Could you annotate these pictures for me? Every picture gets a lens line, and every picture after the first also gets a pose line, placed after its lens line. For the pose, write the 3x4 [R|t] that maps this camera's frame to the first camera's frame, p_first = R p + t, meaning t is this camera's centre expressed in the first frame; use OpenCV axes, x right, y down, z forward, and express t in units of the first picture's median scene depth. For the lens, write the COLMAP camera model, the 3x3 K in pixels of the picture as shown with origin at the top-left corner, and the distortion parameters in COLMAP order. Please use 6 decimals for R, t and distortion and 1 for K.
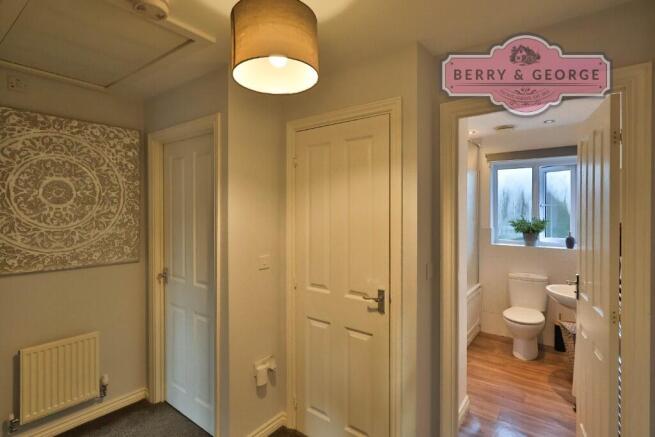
lens RADIAL K [[328.6, 0, 328.2], [0, 328.6, 214.3], [0, 0, 1]] dist [0.000589, 0.000012]
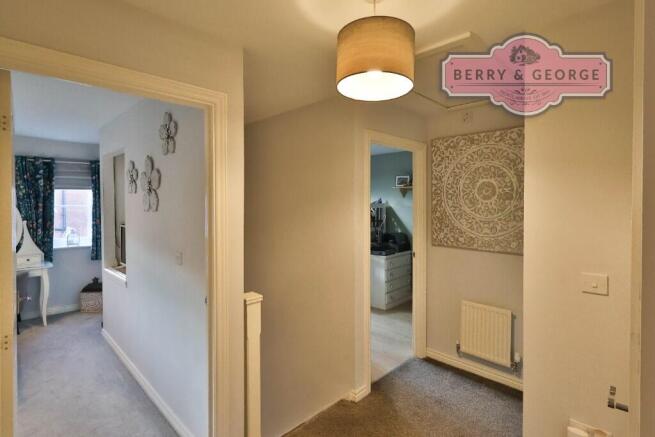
lens RADIAL K [[328.6, 0, 334.2], [0, 328.6, 204.9], [0, 0, 1]] dist [0.000589, 0.000012]
pose [[-0.125560, 0.010140, -0.992034, 0.529450], [-0.008361, 0.999901, 0.011279, -0.020261], [0.992051, 0.009710, -0.125462, 0.563889]]
